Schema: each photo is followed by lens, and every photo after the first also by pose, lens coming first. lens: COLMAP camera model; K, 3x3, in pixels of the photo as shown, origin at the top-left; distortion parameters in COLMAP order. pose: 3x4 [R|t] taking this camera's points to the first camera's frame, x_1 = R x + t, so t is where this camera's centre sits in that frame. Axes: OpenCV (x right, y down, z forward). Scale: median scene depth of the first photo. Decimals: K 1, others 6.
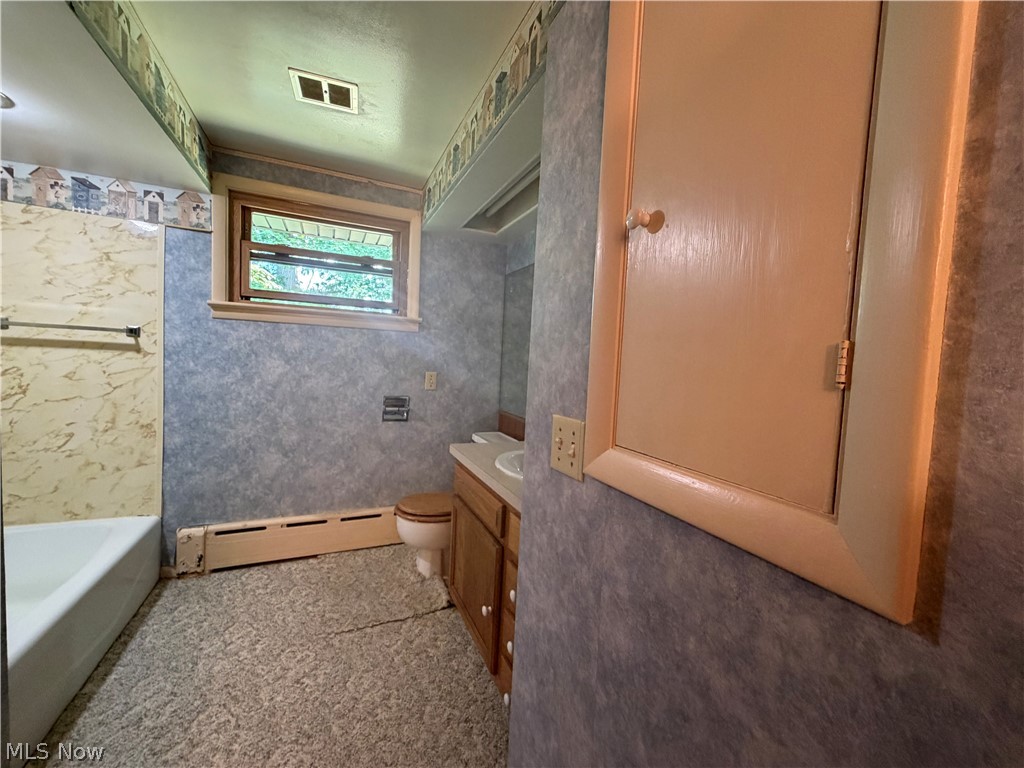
lens RADIAL K [[405.7, 0, 511.1], [0, 405.7, 382.7], [0, 0, 1]] dist [0.001614, -0.000021]
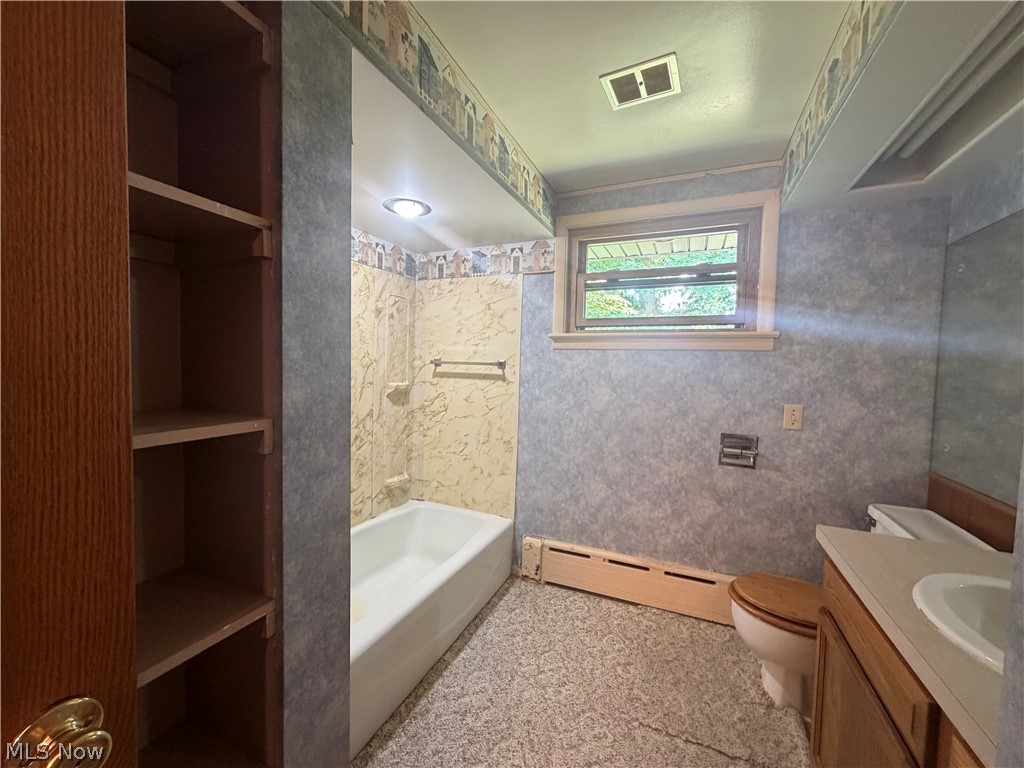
lens RADIAL K [[405.7, 0, 512.0], [0, 405.7, 382.9], [0, 0, 1]] dist [0.001614, -0.000021]
pose [[0.669770, 0.003140, -0.742562, 0.003344], [-0.035392, 0.998990, -0.027698, -0.035548], [0.741725, 0.044832, 0.669204, 0.192162]]
